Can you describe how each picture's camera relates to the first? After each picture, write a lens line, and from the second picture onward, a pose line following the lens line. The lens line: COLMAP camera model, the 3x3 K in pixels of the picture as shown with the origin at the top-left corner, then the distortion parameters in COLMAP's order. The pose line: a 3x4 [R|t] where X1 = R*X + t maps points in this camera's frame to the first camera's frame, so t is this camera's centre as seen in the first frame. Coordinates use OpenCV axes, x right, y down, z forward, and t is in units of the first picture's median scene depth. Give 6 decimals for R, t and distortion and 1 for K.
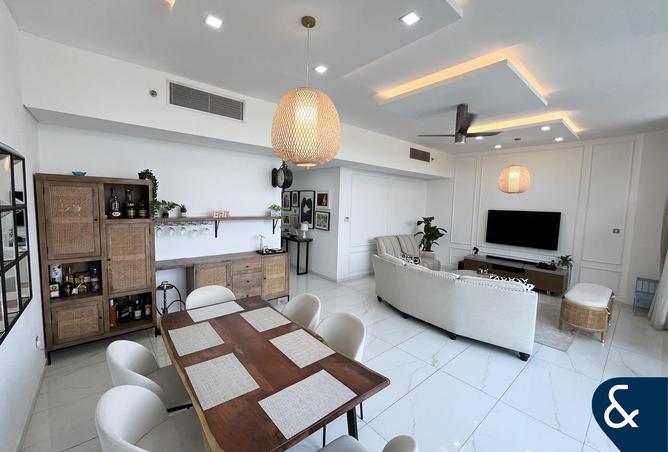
lens RADIAL K [[270.5, 0, 332.3], [0, 270.5, 224.0], [0, 0, 1]] dist [-0.002028, -0.000106]
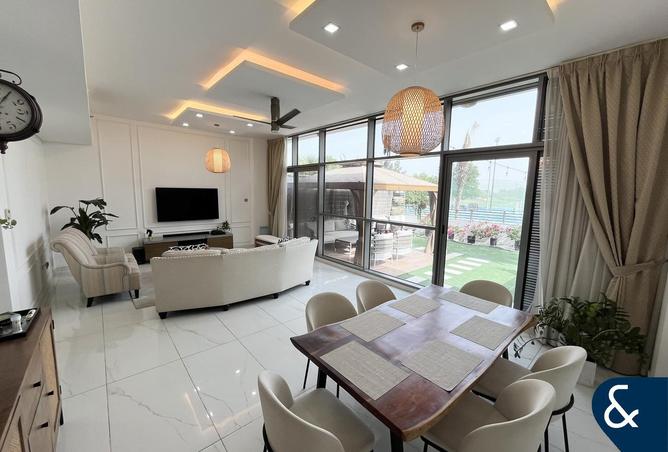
lens RADIAL K [[270.5, 0, 331.9], [0, 270.5, 225.2], [0, 0, 1]] dist [-0.002028, -0.000106]
pose [[-0.005937, -0.158996, 0.987261, -0.449038], [0.053033, 0.985839, 0.159086, -0.047427], [-0.998575, 0.053302, 0.002579, 0.471002]]
